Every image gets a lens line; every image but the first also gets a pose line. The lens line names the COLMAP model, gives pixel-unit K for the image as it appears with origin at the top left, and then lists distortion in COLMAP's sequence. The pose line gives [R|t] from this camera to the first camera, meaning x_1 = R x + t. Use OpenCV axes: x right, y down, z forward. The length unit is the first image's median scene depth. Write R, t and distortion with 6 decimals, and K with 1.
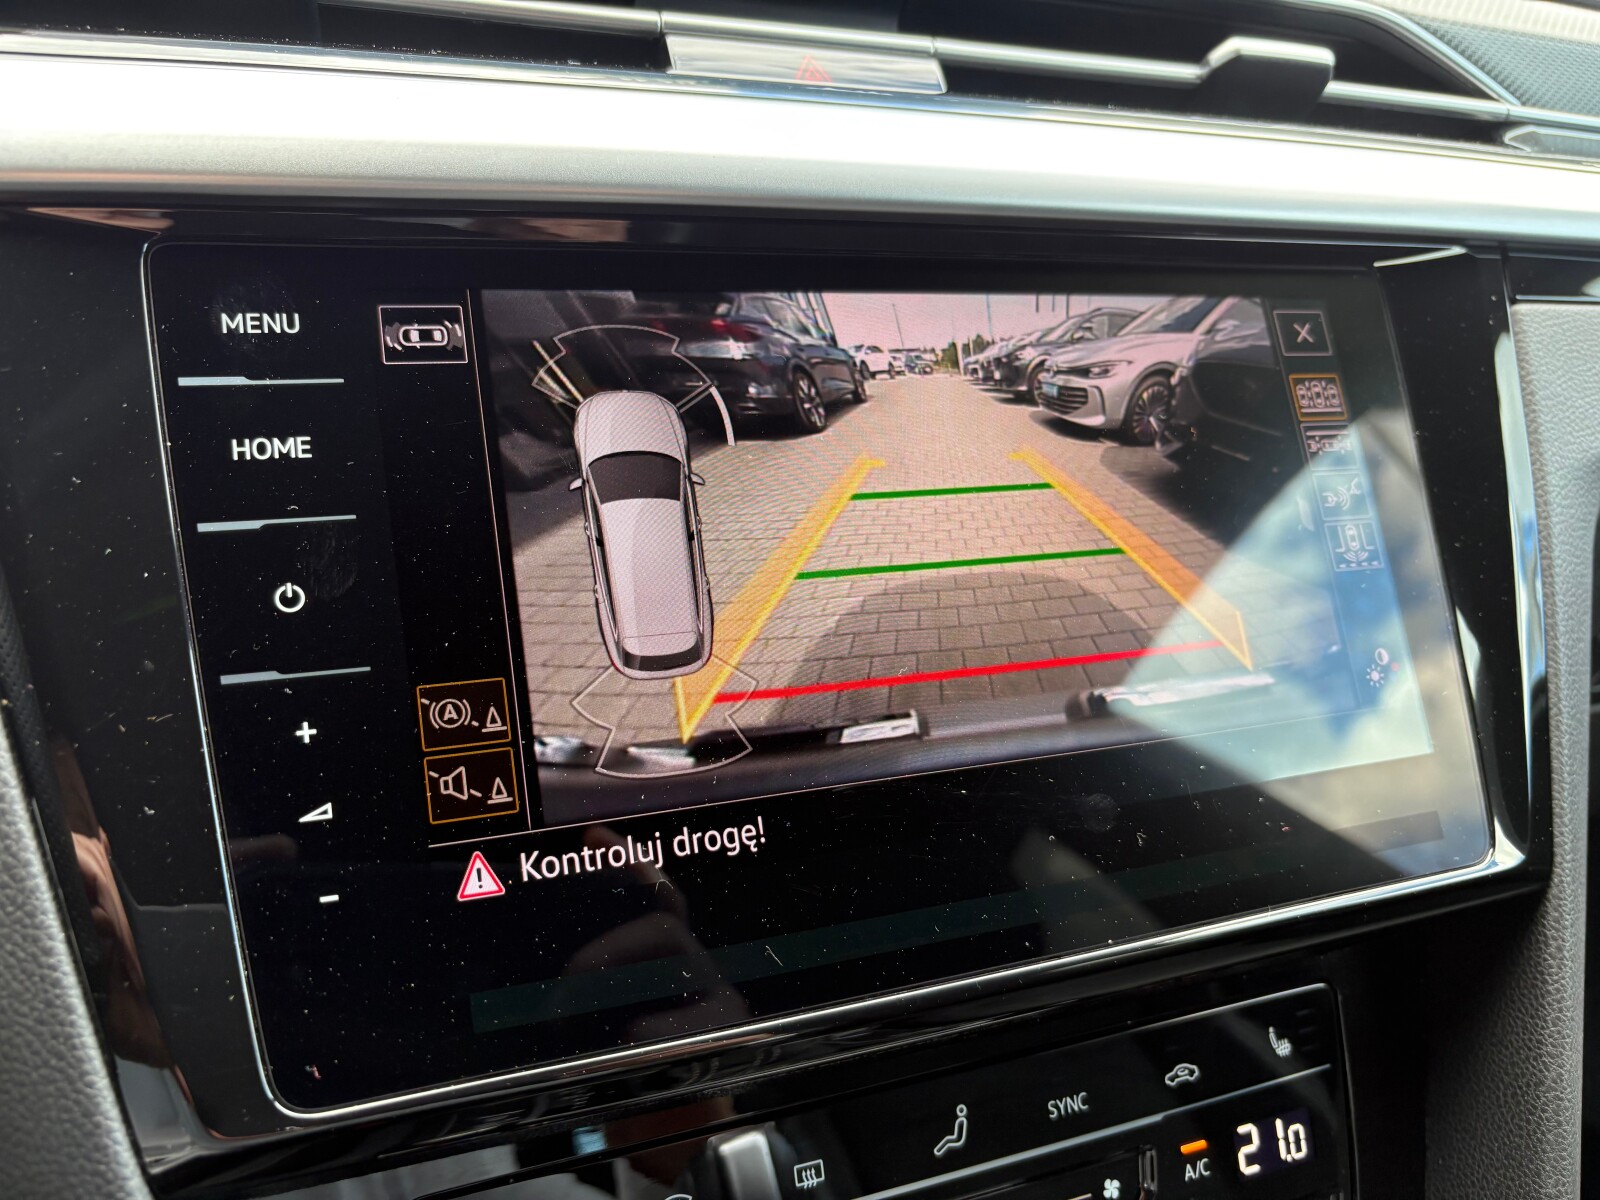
lens RADIAL K [[1237.3, 0, 800.0], [0, 1237.3, 600.0], [0, 0, 1]] dist [-0.012001, -0.002234]
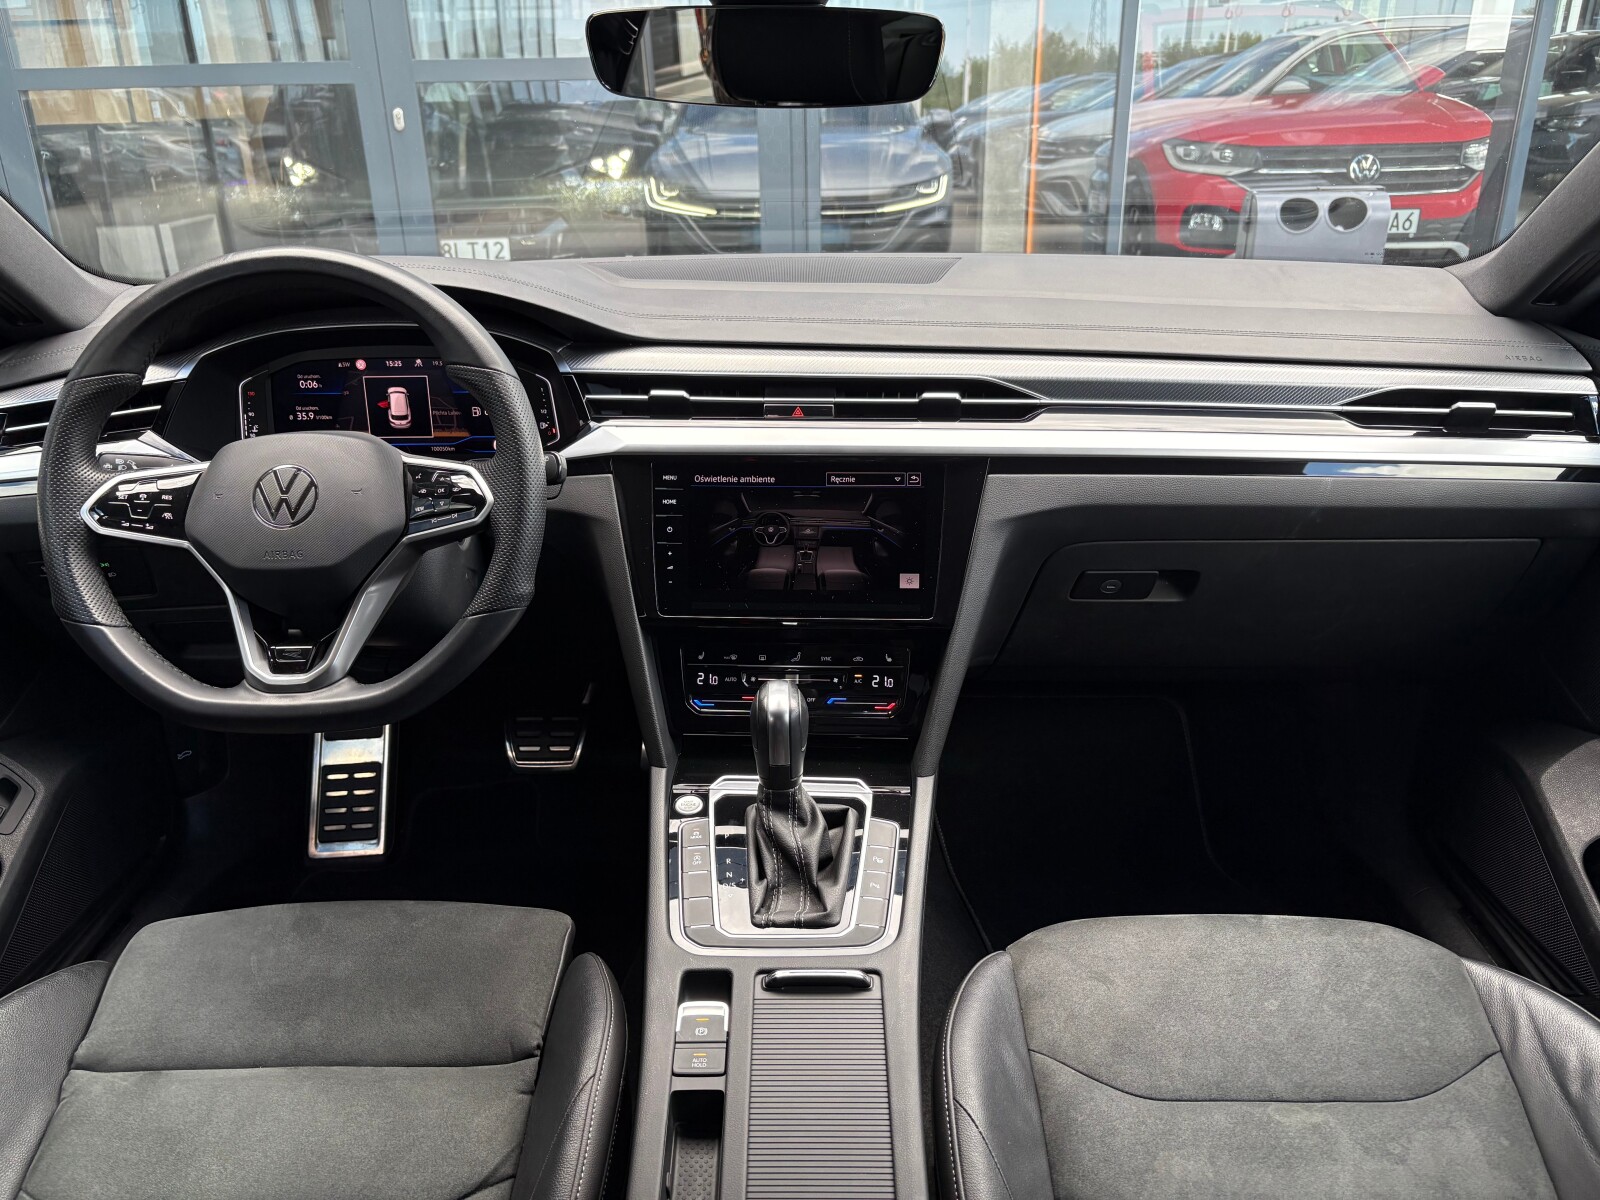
lens RADIAL K [[1207.8, 0, 800.0], [0, 1207.8, 600.0], [0, 0, 1]] dist [0.002182, 0.004864]
pose [[0.907824, 0.129151, -0.398969, 1.891636], [-0.085228, 0.988360, 0.126015, -0.342535], [0.410600, -0.080396, 0.908264, -3.024716]]
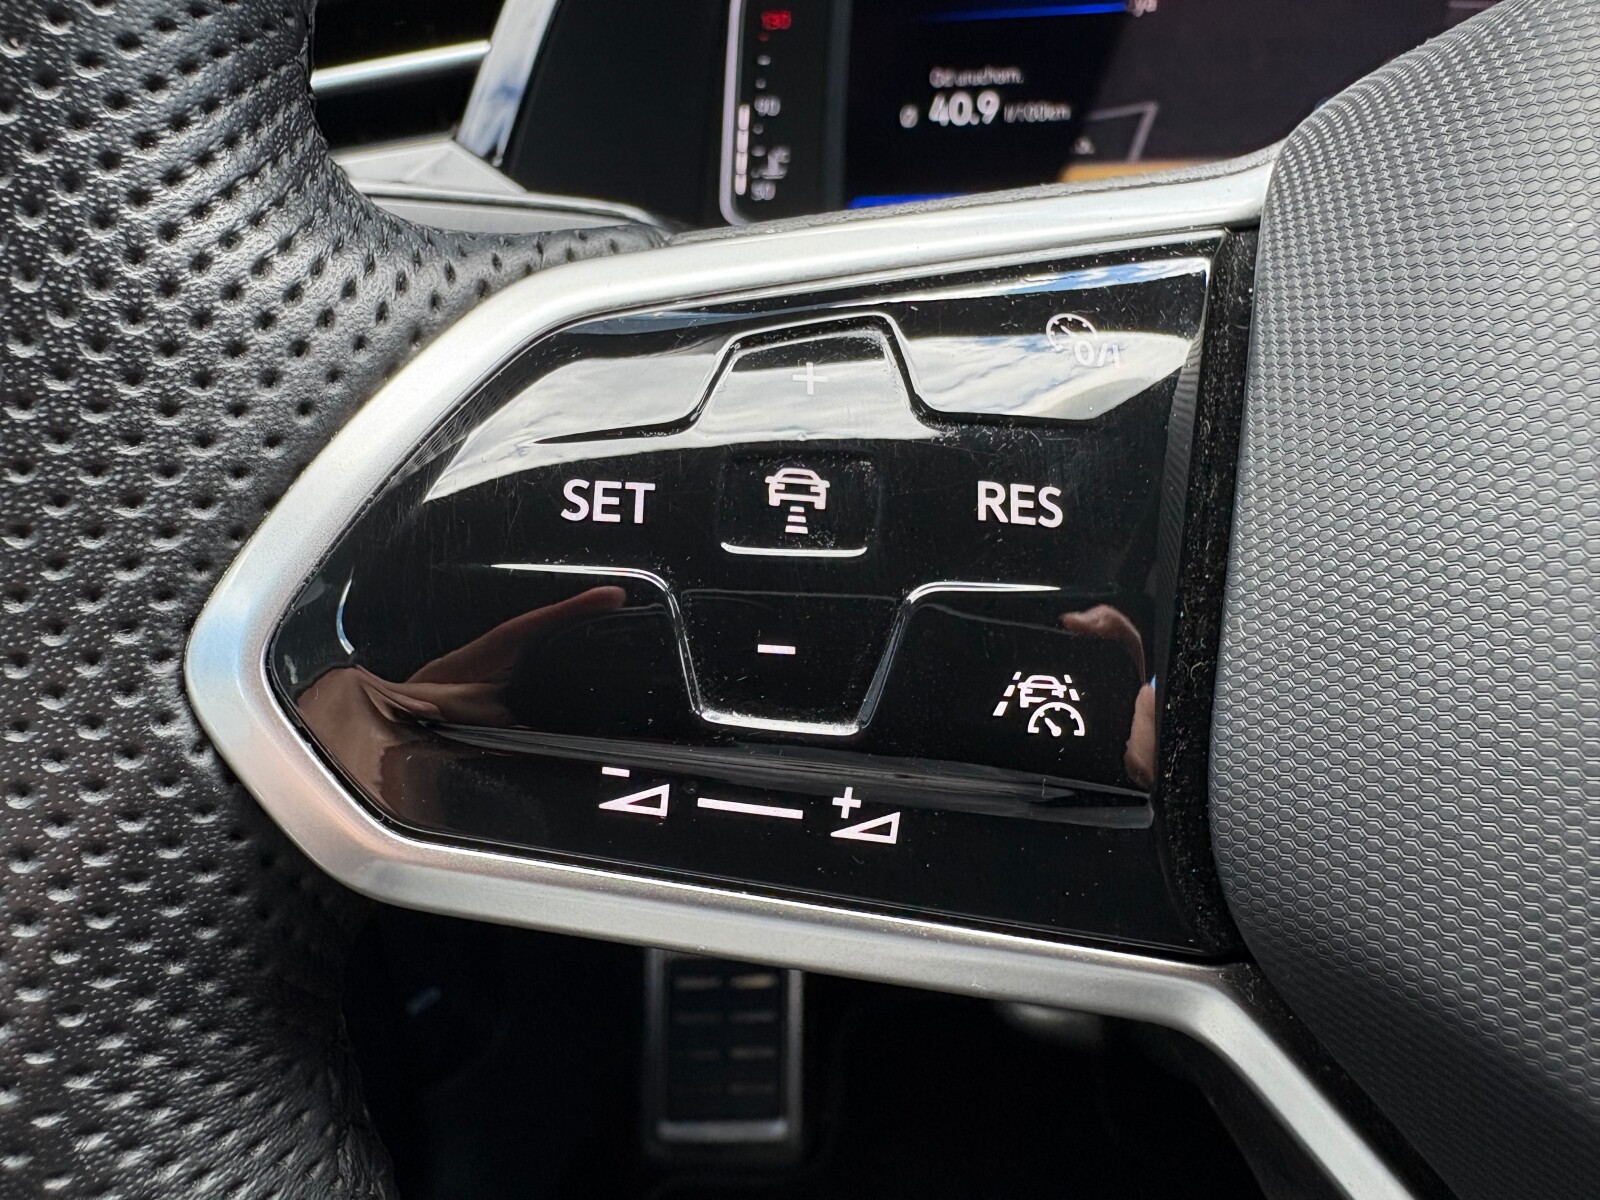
lens RADIAL K [[1241.1, 0, 706.4], [0, 1241.1, 622.0], [0, 0, 1]] dist [0.003463, 0.000970]
pose [[0.837711, 0.185385, -0.513686, -1.337568], [-0.070955, 0.969594, 0.234206, -0.059007], [0.541485, -0.159748, 0.825393, -0.737775]]
